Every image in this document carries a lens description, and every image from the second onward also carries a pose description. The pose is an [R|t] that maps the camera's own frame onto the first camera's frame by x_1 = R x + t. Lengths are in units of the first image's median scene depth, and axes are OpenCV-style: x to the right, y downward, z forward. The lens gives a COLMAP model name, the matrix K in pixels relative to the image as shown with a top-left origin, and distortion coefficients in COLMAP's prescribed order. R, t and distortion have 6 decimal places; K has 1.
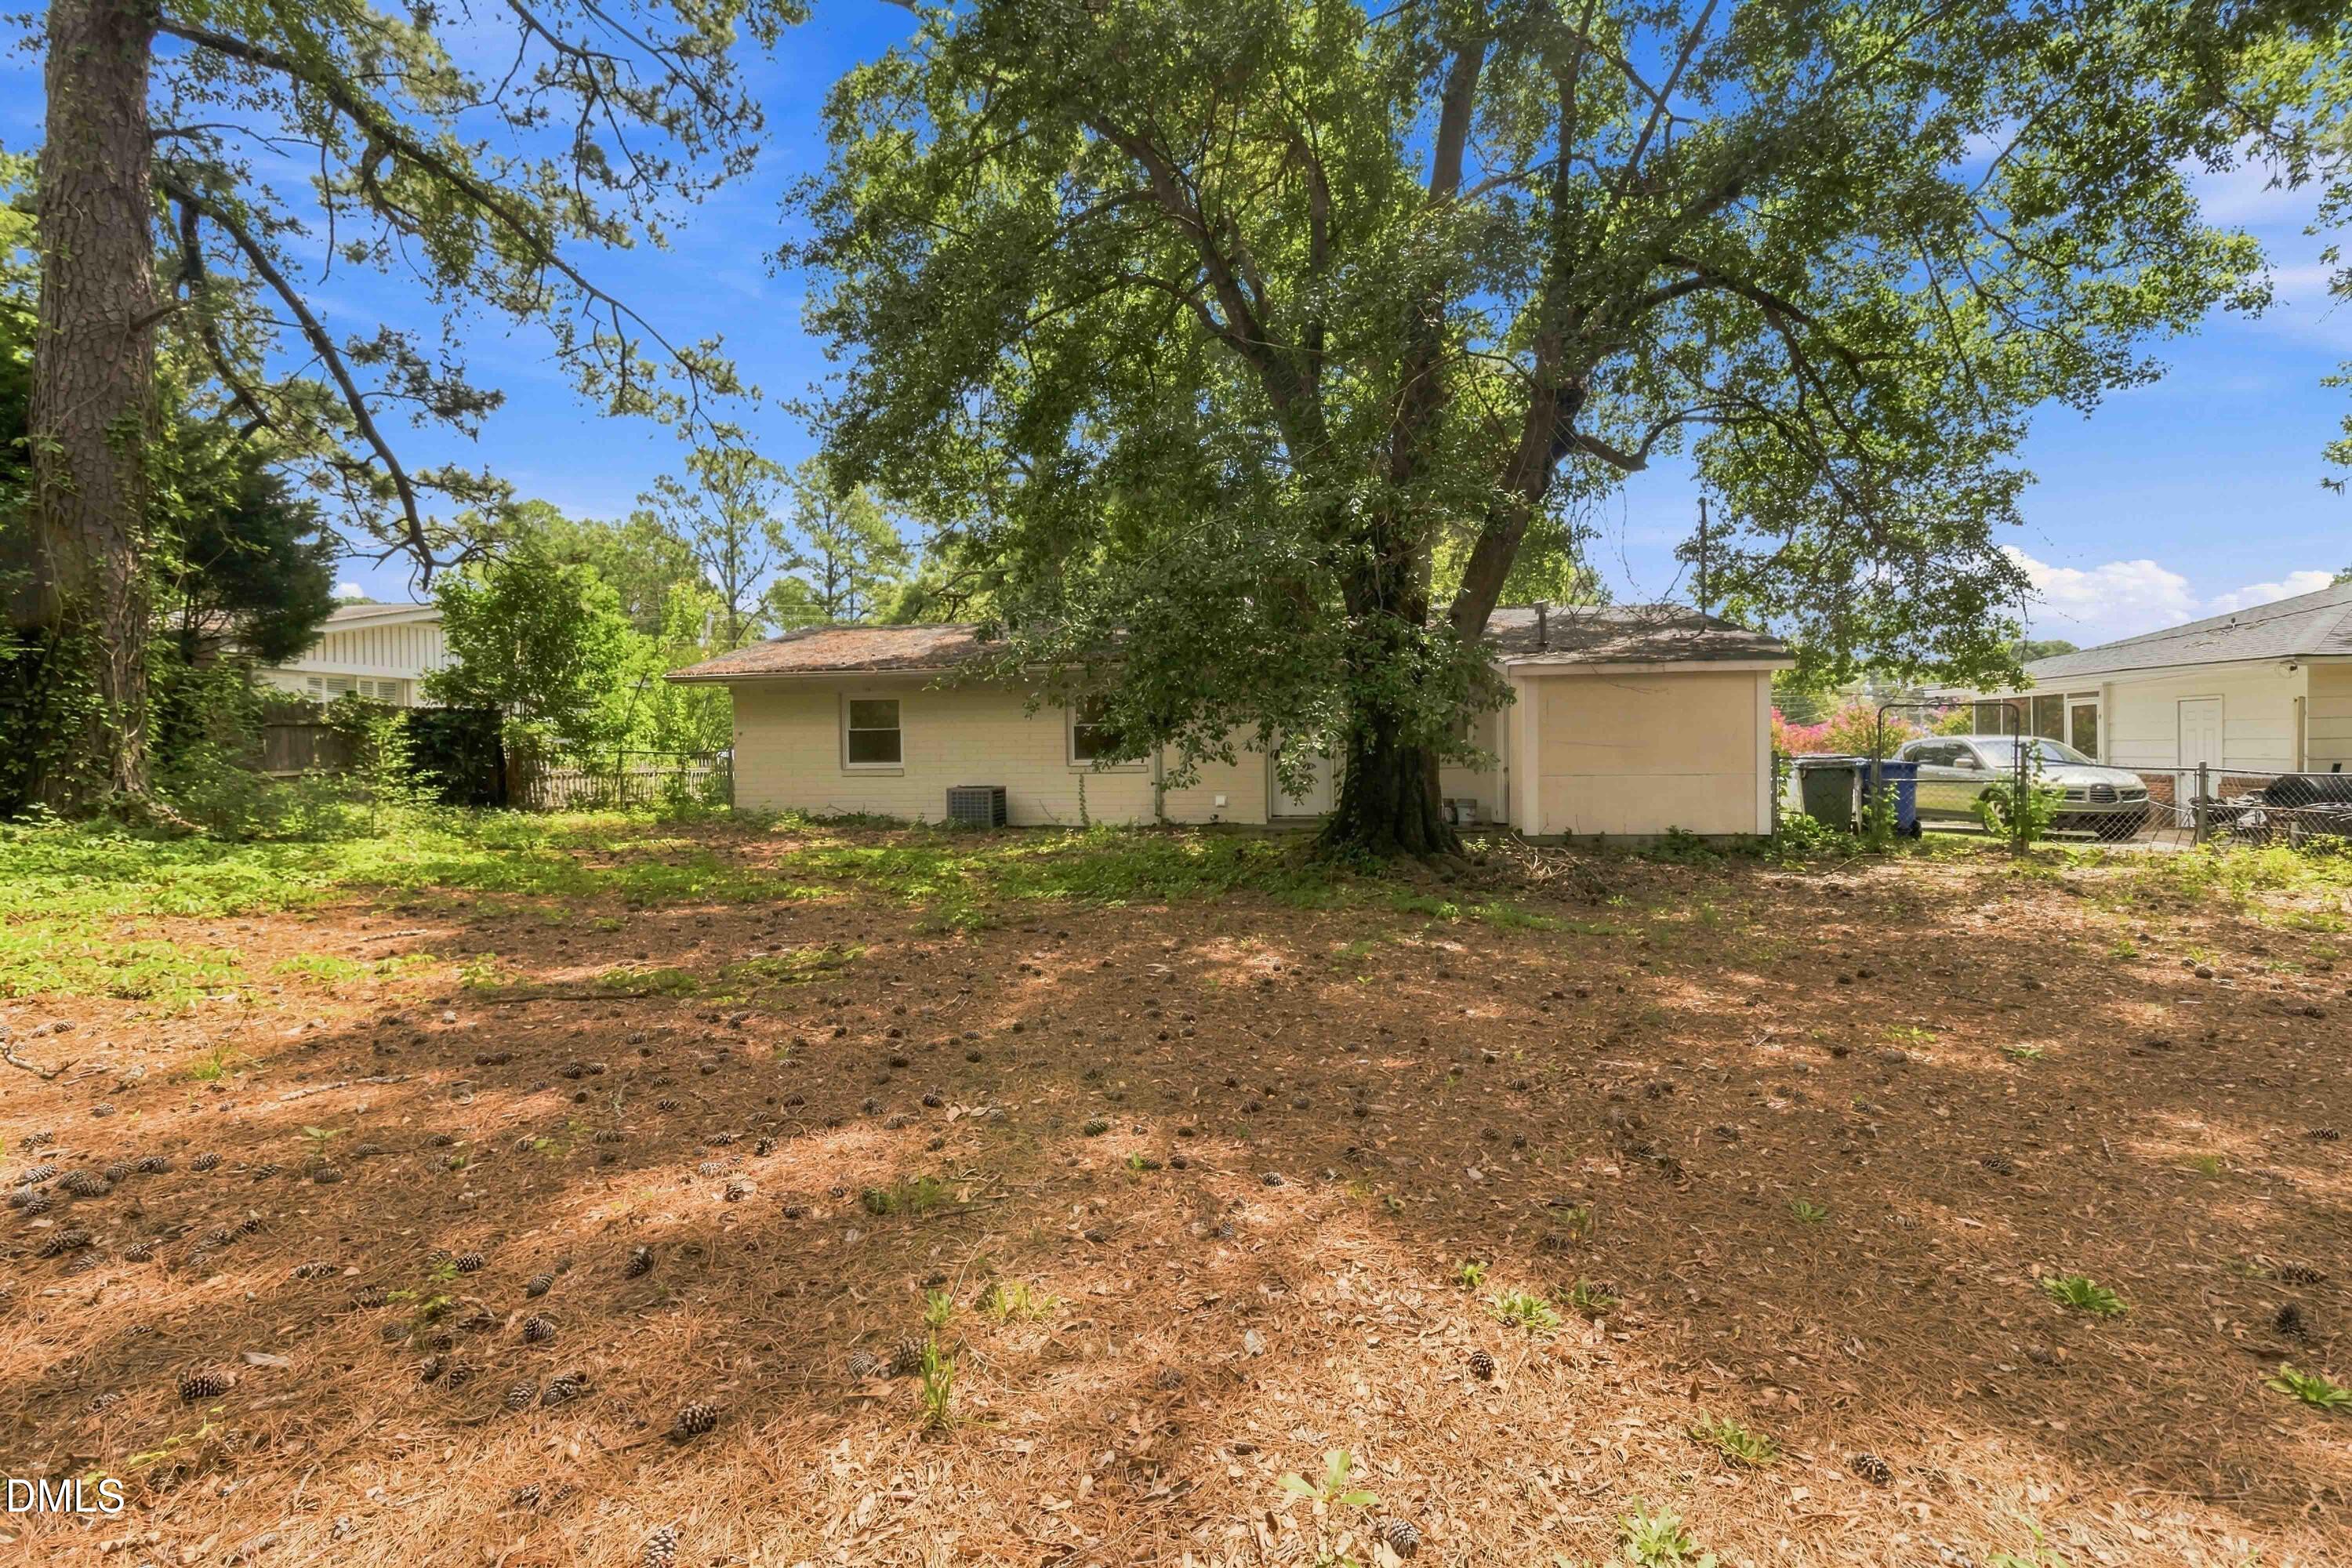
lens RADIAL K [[1122.9, 0, 1176.0], [0, 1122.9, 784.0], [0, 0, 1]] dist [-0.002465, -0.000647]
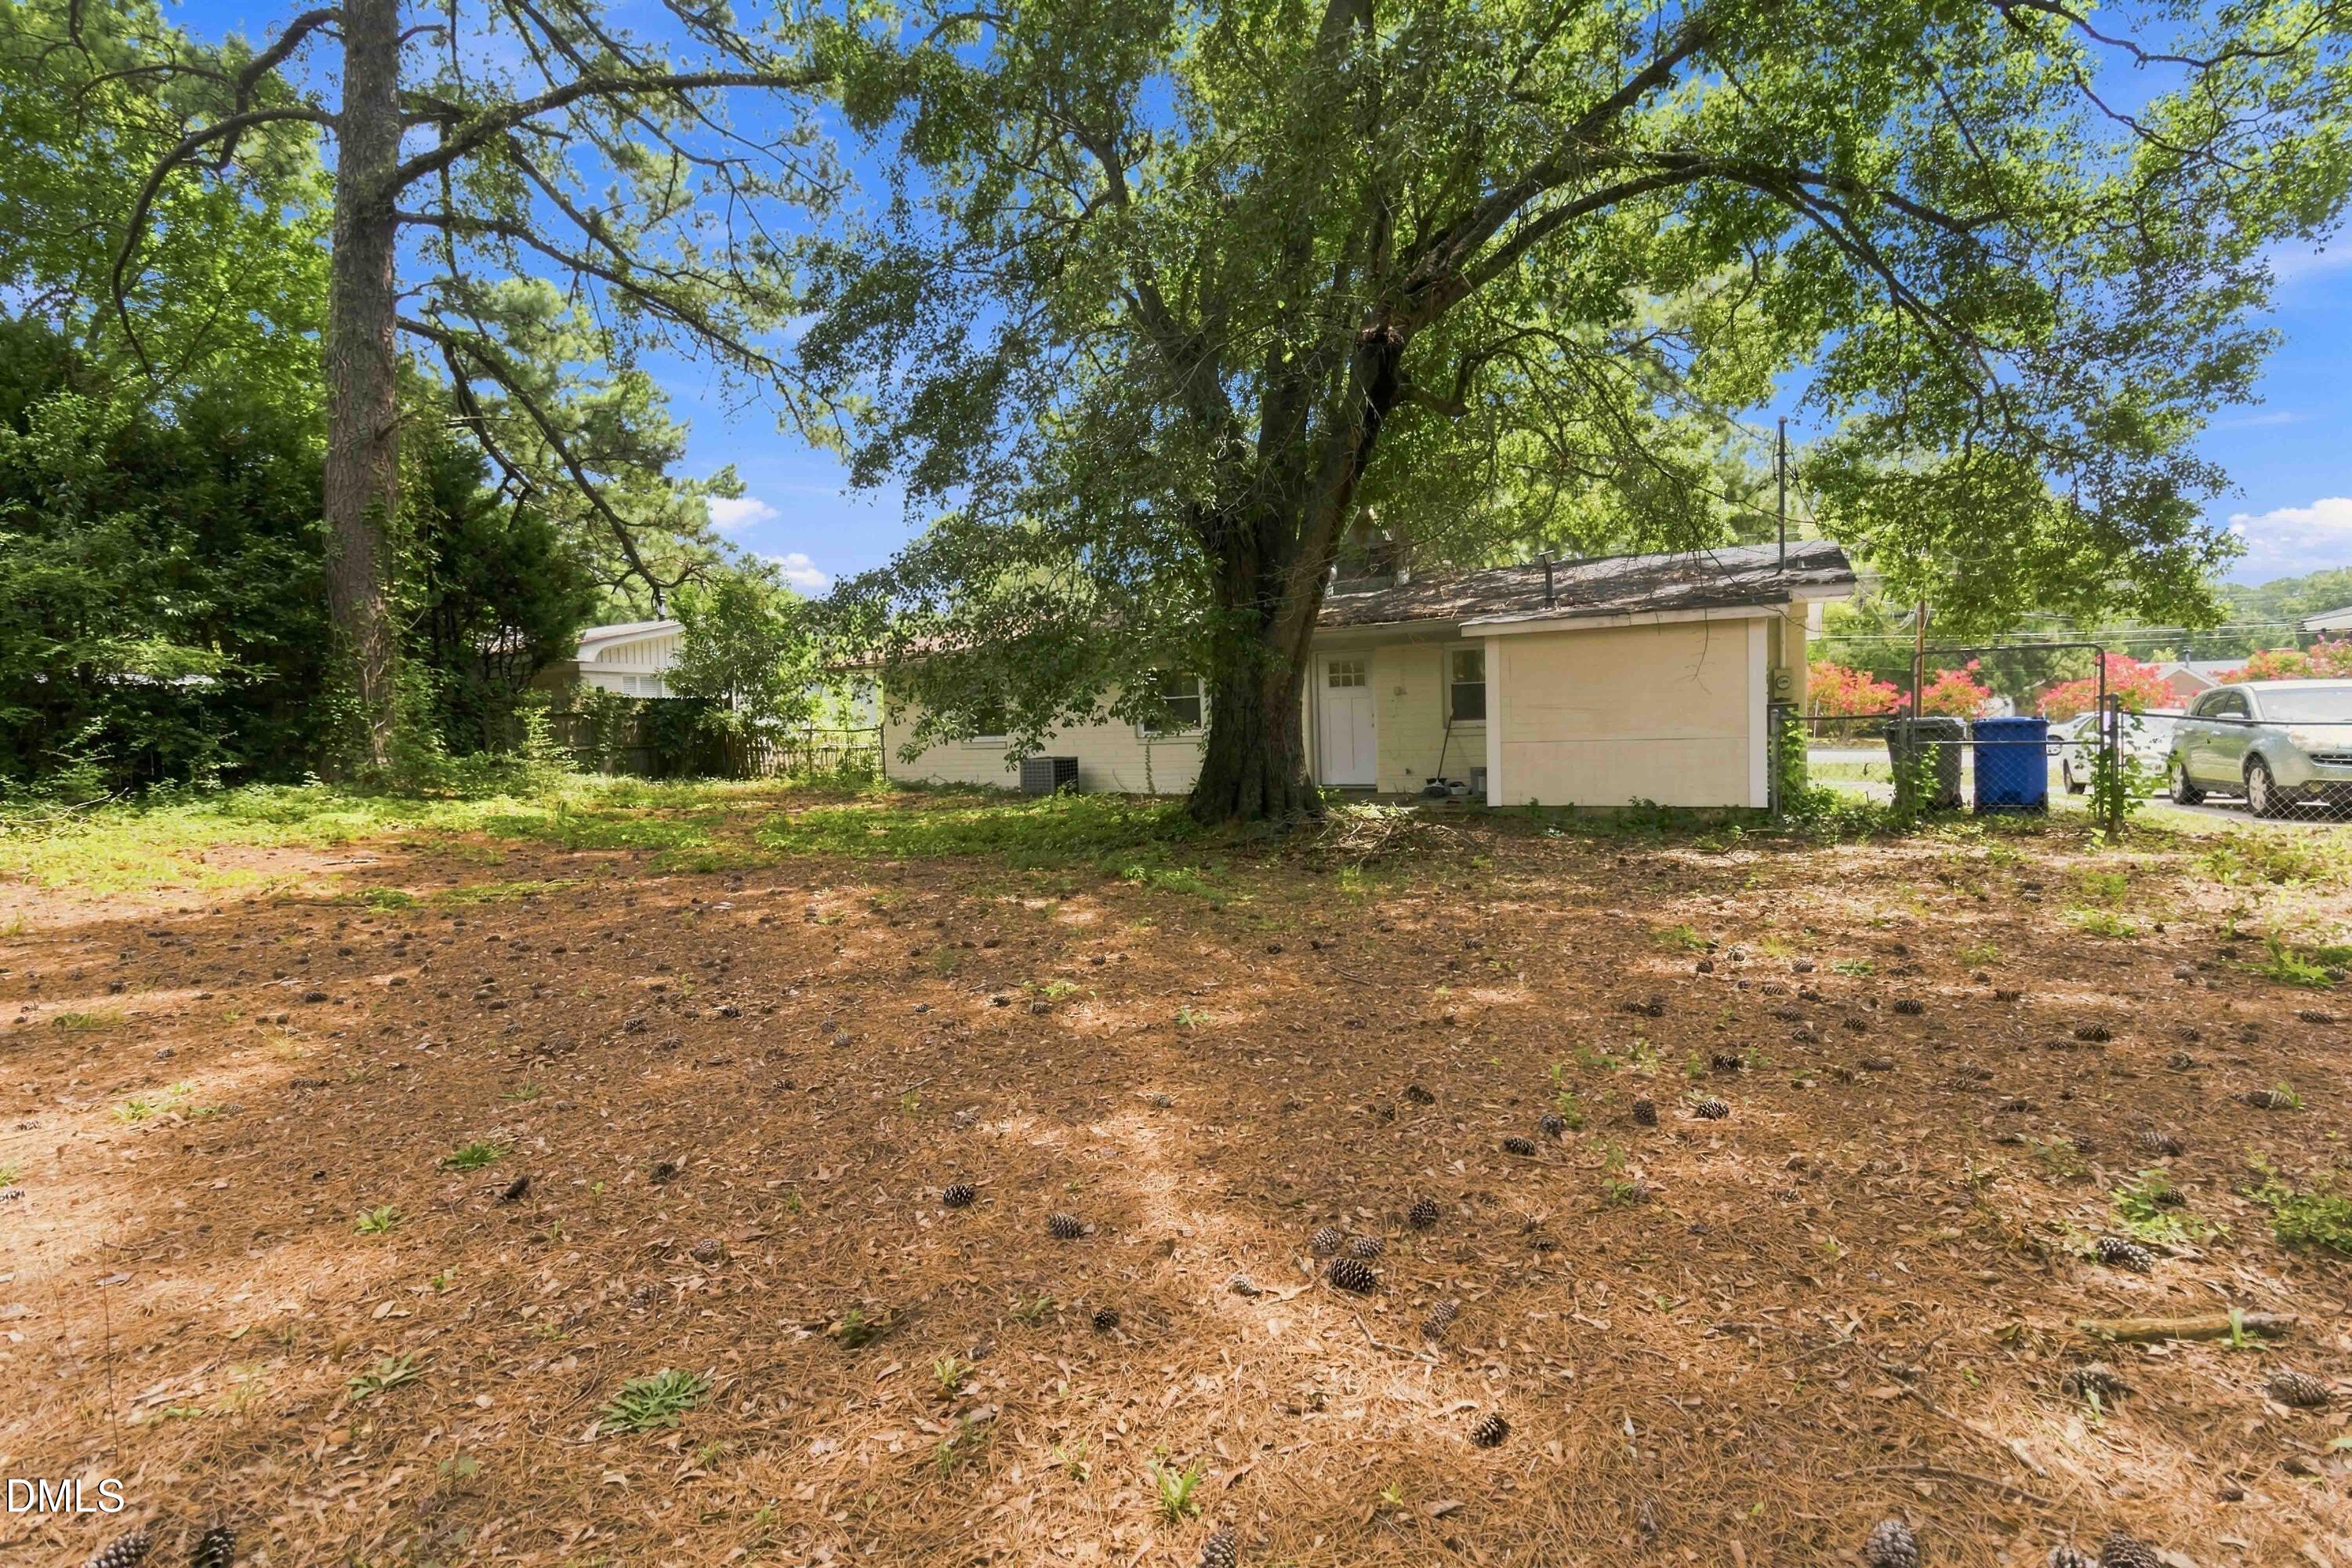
lens RADIAL K [[1122.9, 0, 1176.0], [0, 1122.9, 784.0], [0, 0, 1]] dist [-0.002465, -0.000647]
pose [[0.930347, 0.002508, -0.366672, 0.407039], [0.006552, 0.999703, 0.023462, 0.003823], [0.366622, -0.024230, 0.930054, 0.026621]]
